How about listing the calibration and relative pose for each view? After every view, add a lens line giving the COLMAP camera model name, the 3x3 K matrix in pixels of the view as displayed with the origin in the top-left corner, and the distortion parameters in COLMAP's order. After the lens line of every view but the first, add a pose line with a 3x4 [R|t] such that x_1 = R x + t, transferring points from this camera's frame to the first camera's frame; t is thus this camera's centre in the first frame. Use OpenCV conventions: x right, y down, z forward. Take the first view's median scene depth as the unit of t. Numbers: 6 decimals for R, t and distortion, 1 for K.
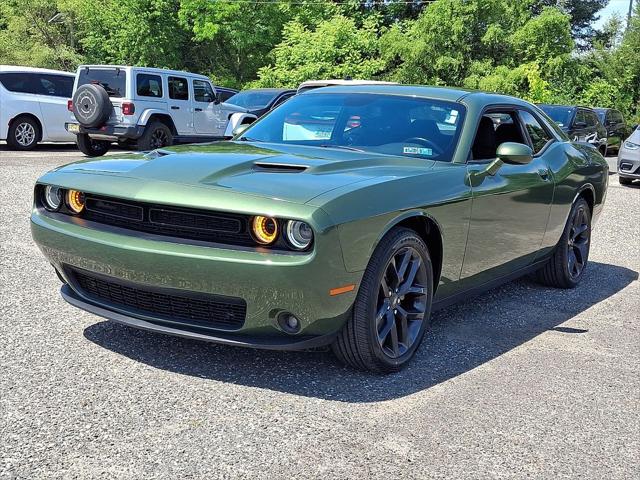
lens RADIAL K [[804.2, 0, 322.7], [0, 804.2, 225.5], [0, 0, 1]] dist [0.217751, -0.593976]
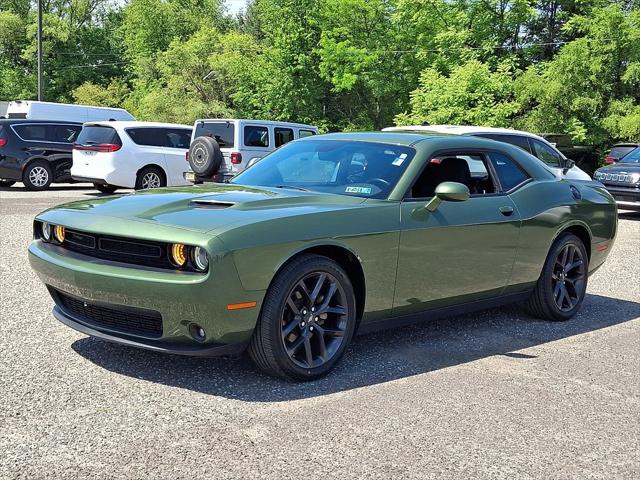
lens RADIAL K [[804.2, 0, 322.7], [0, 804.2, 225.5], [0, 0, 1]] dist [0.217751, -0.593976]
pose [[0.982986, -0.004619, -0.183624, 0.072155], [-0.005606, 0.998464, -0.055125, 0.005359], [0.183597, 0.055217, 0.981450, -0.031238]]
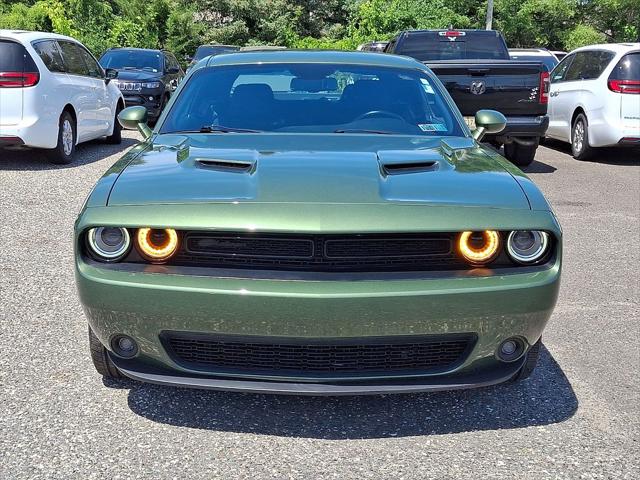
lens RADIAL K [[815.6, 0, 320.0], [0, 815.6, 240.0], [0, 0, 1]] dist [0.229255, -0.654736]
pose [[0.848590, -0.149368, 0.507528, -0.126276], [0.105876, 0.987857, 0.113706, -0.022905], [-0.518349, -0.042755, 0.854100, 0.071709]]
